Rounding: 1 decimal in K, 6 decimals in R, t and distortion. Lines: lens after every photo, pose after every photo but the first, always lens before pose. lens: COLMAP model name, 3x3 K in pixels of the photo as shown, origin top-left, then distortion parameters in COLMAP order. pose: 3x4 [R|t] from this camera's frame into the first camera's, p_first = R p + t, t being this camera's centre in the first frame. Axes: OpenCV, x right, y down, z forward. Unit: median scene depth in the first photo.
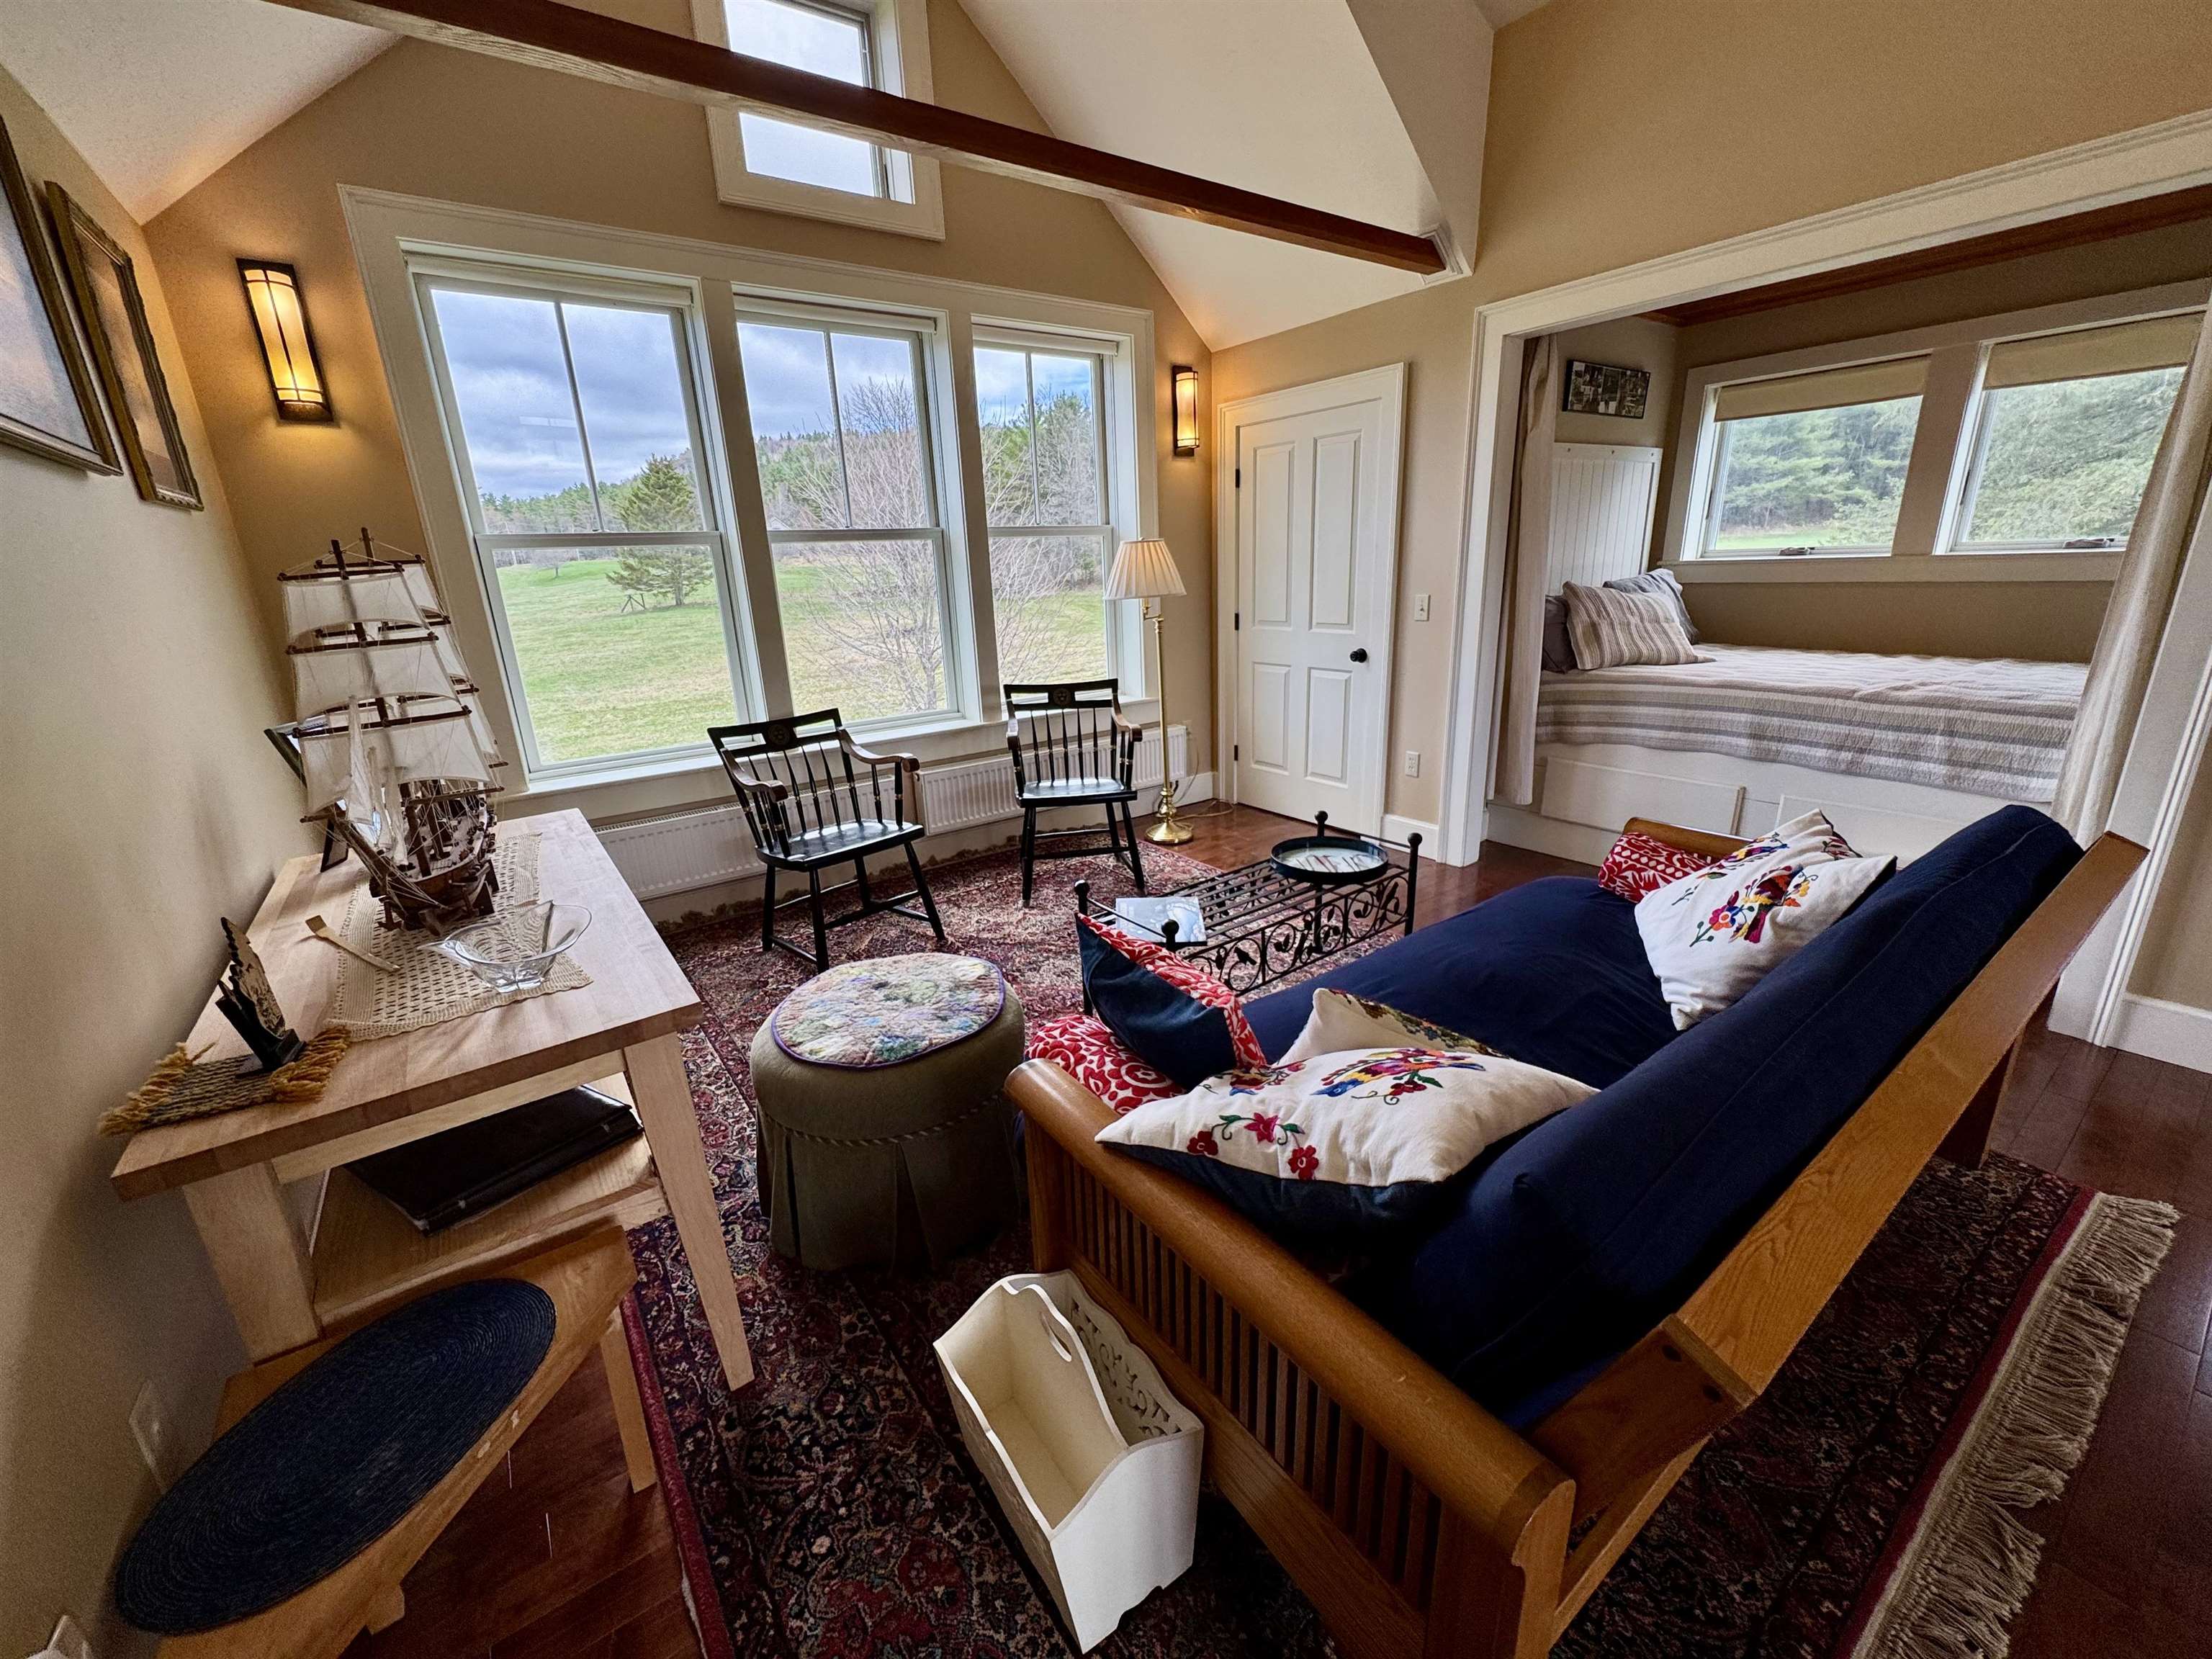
lens RADIAL K [[876.8, 0, 1104.9], [0, 876.8, 833.2], [0, 0, 1]] dist [-0.004336, 0.000799]
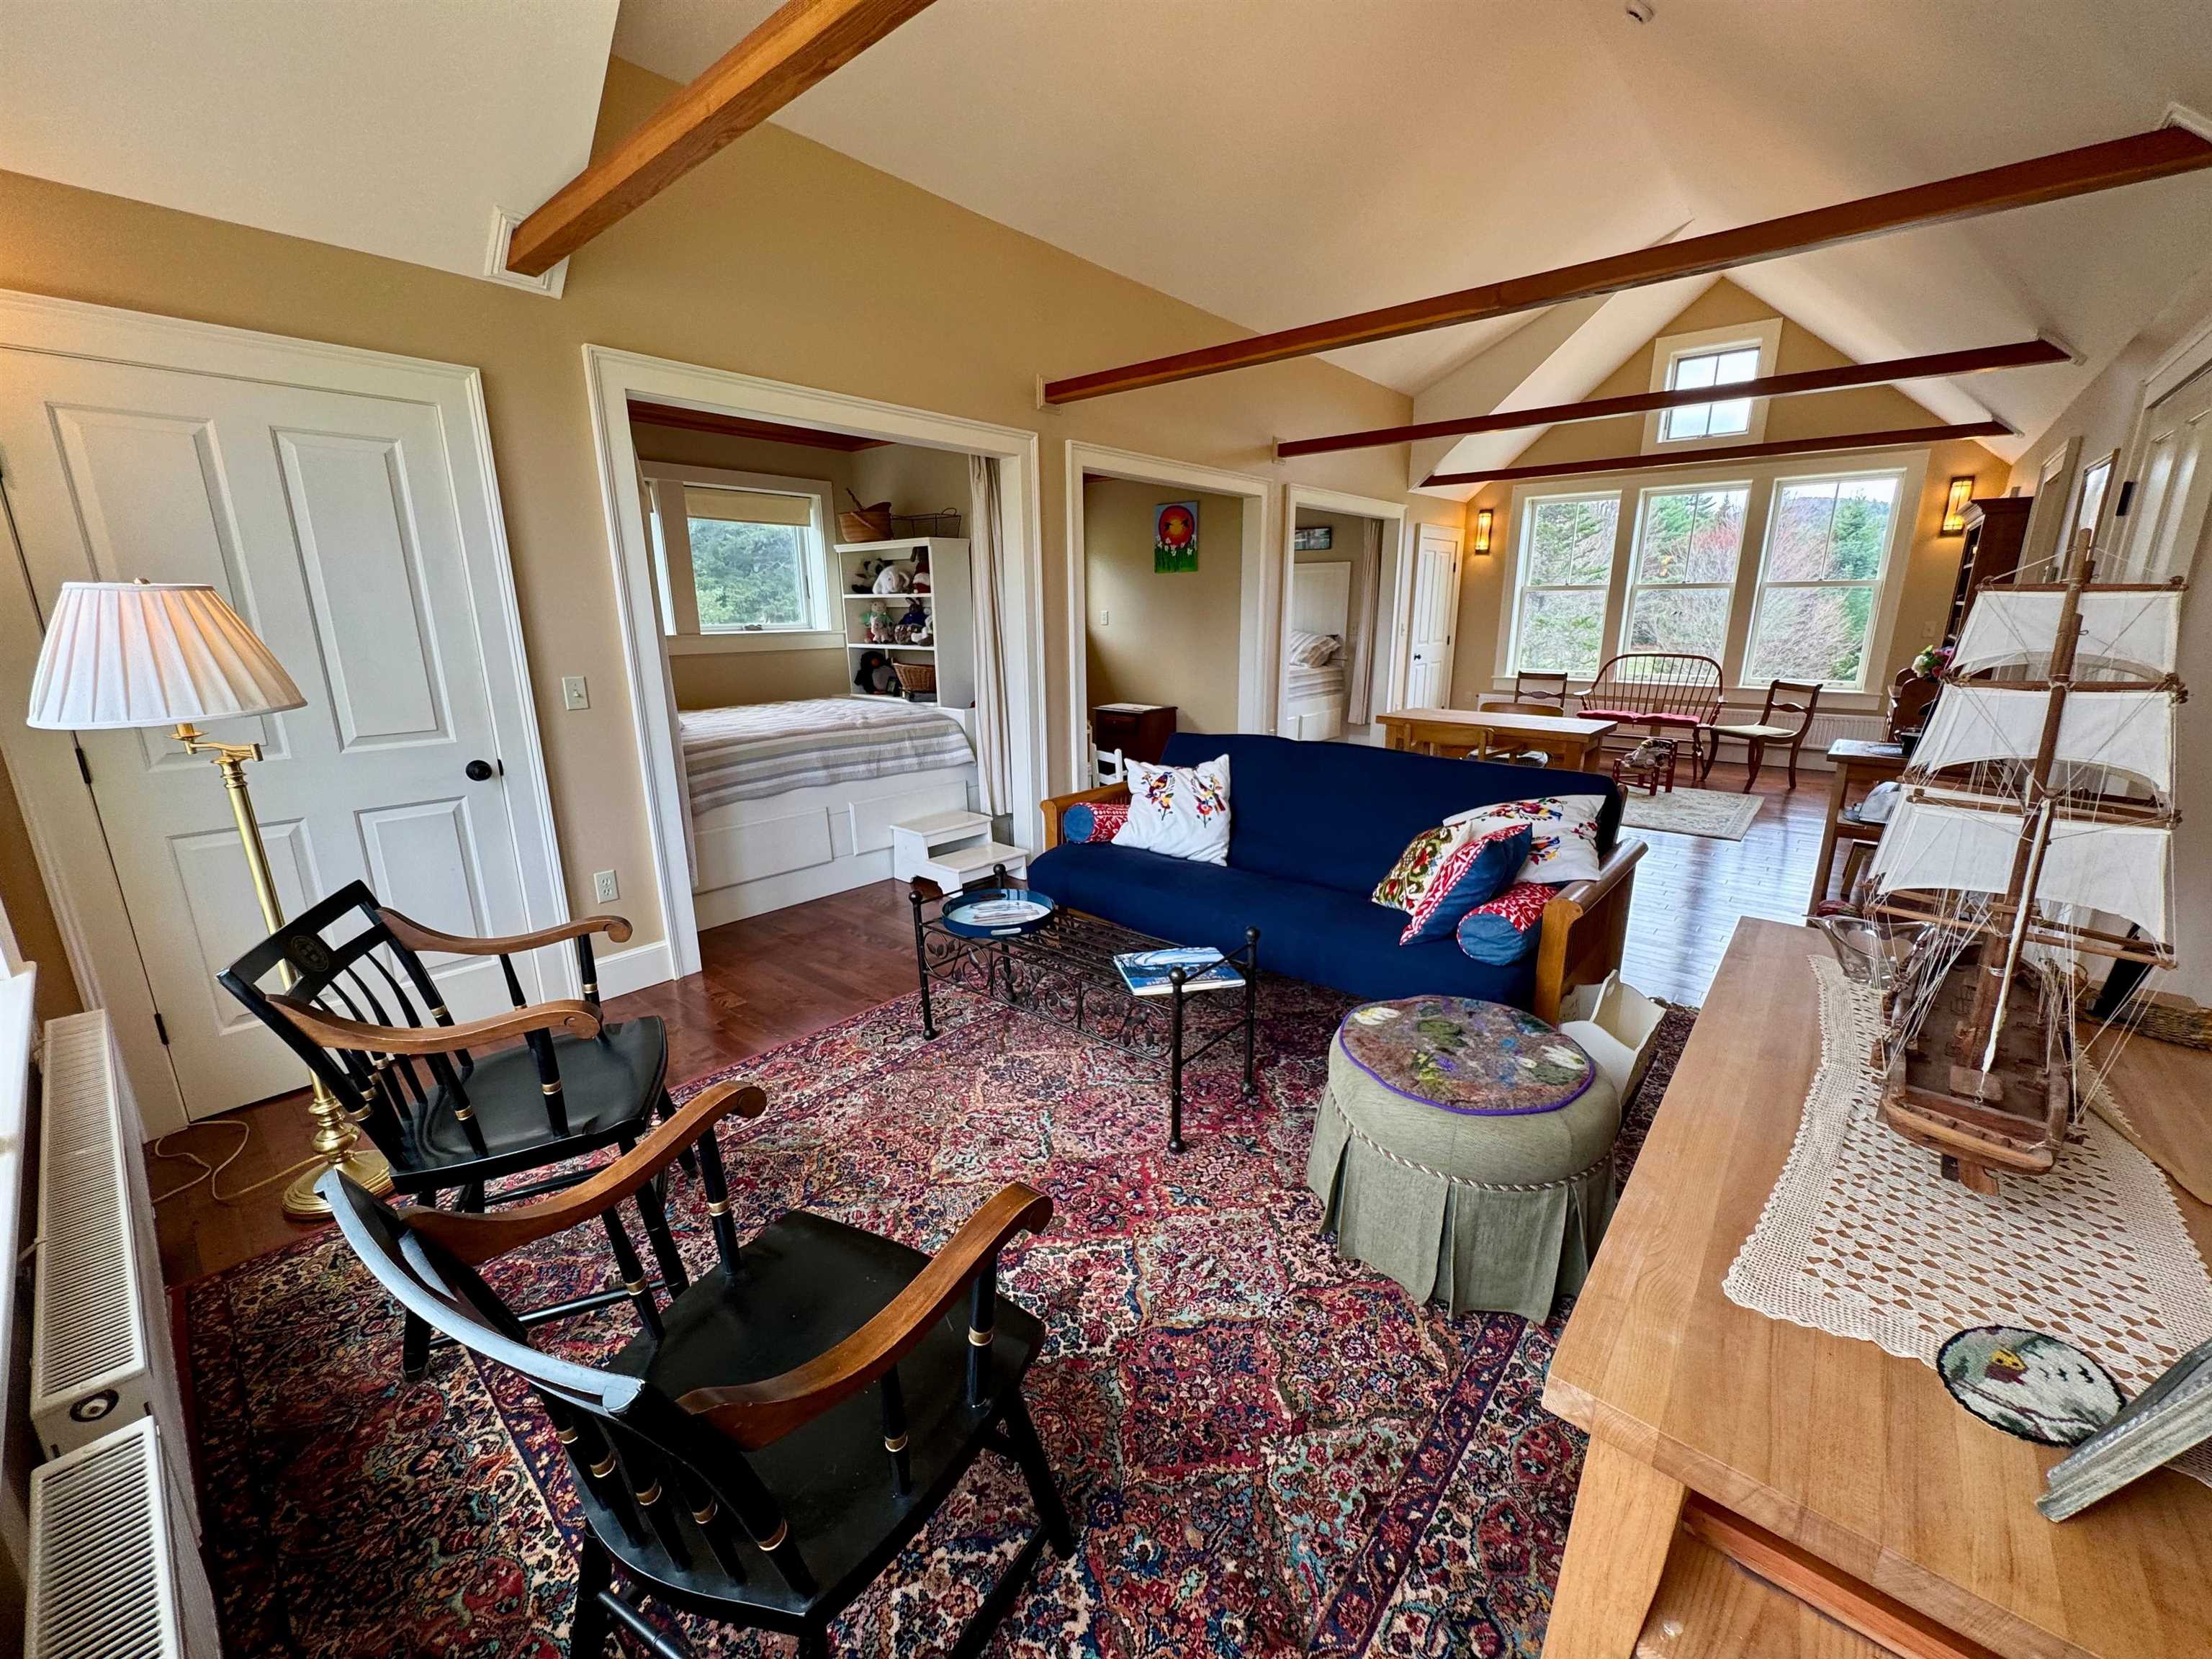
lens RADIAL K [[876.8, 0, 1110.1], [0, 876.8, 832.1], [0, 0, 1]] dist [-0.004336, 0.000799]
pose [[-0.228616, -0.203560, 0.951997, -0.588438], [0.301445, 0.915031, 0.268046, -0.235249], [-0.925670, 0.348254, -0.147829, 0.806268]]
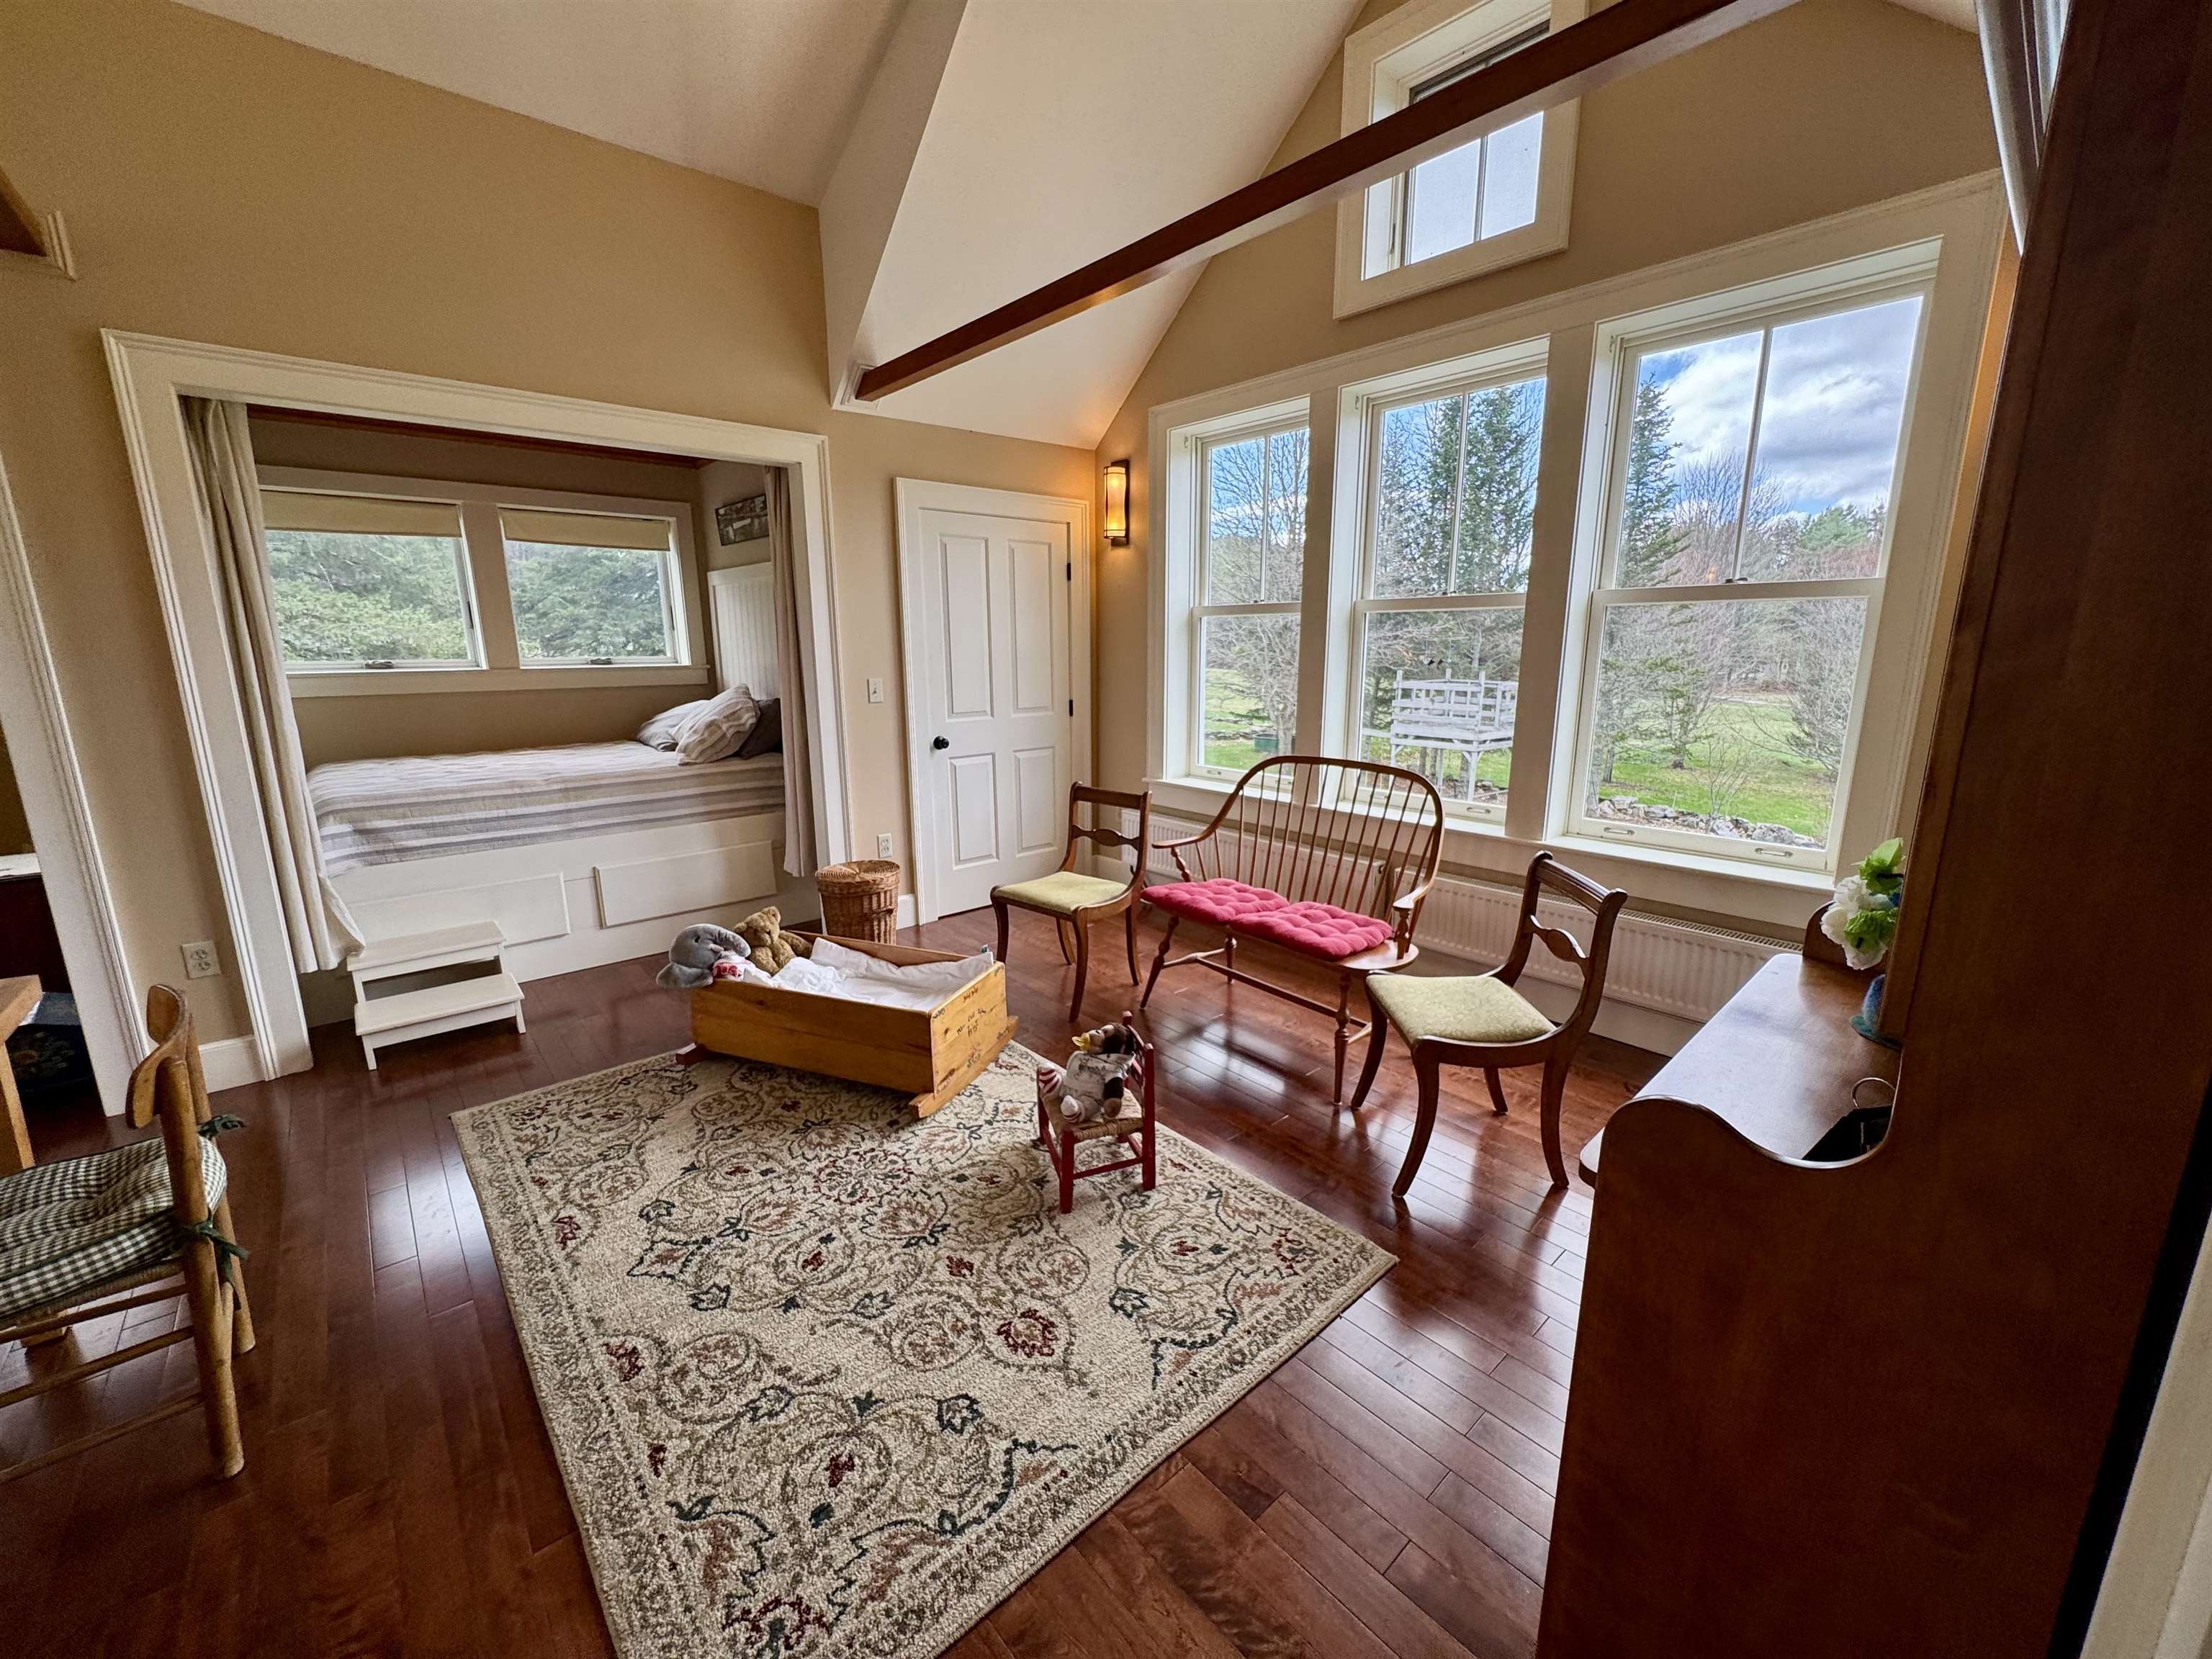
lens RADIAL K [[876.8, 0, 1117.5], [0, 876.8, 829.6], [0, 0, 1]] dist [-0.004336, 0.000799]
pose [[-0.092726, -0.170259, 0.981027, 0.394196], [0.298979, 0.935044, 0.190538, 0.192202], [-0.949744, 0.310974, -0.035799, -0.703376]]
